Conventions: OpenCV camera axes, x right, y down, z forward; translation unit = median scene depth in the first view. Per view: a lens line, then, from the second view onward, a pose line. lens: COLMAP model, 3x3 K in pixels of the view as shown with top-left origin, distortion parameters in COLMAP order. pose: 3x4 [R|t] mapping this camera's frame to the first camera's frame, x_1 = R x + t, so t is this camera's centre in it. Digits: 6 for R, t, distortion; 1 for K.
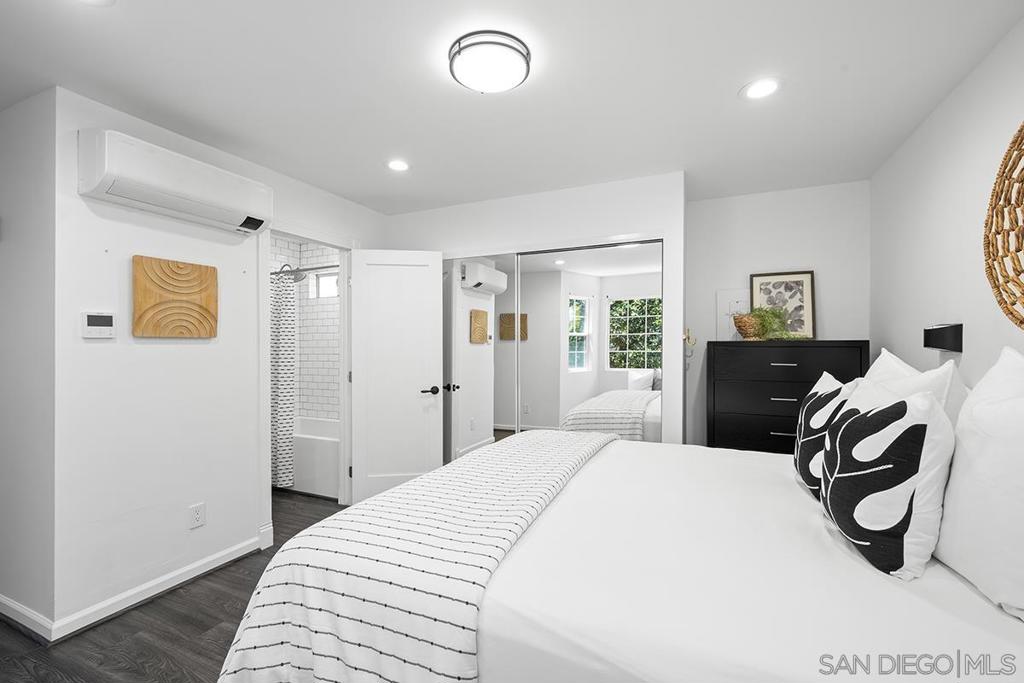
lens RADIAL K [[442.7, 0, 512.0], [0, 442.7, 341.5], [0, 0, 1]] dist [-0.000850, -0.000107]
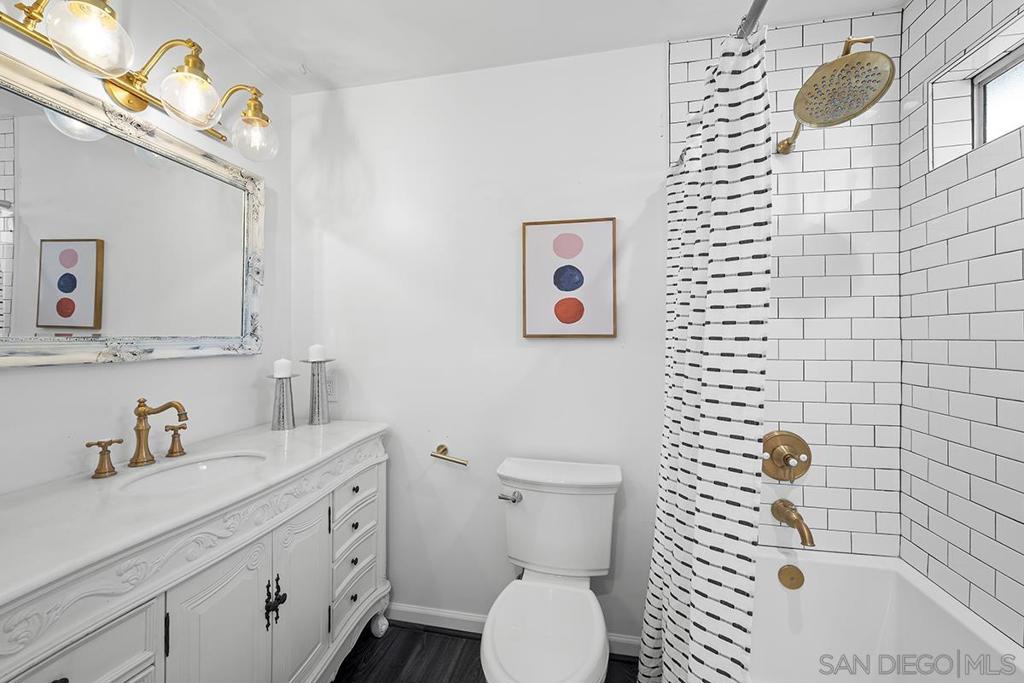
lens RADIAL K [[406.8, 0, 511.9], [0, 406.8, 342.9], [0, 0, 1]] dist [0.002082, 0.000189]
pose [[0.212507, 0.017760, -0.976998, -0.260554], [0.008535, 0.999763, 0.020031, 0.007240], [0.977122, -0.012596, 0.212305, 0.683096]]
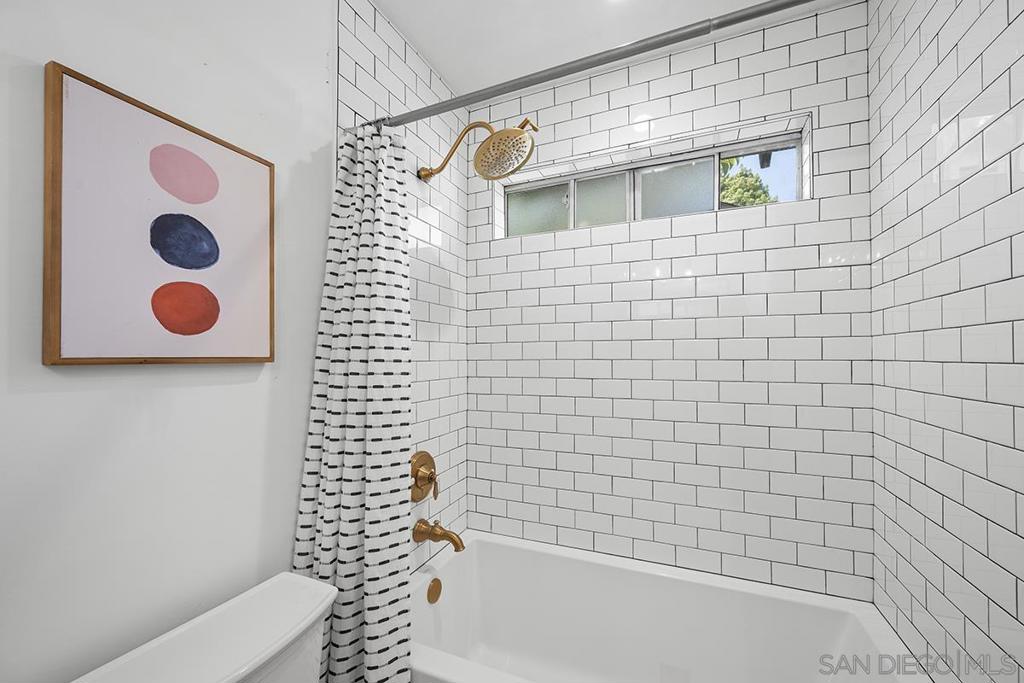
lens RADIAL K [[409.3, 0, 512.2], [0, 409.3, 353.1], [0, 0, 1]] dist [0.001879, 0.000046]
pose [[0.999917, -0.003612, 0.012372, -0.451036], [0.003611, 0.999993, 0.000122, 0.006428], [-0.012372, -0.000078, 0.999923, 0.633003]]
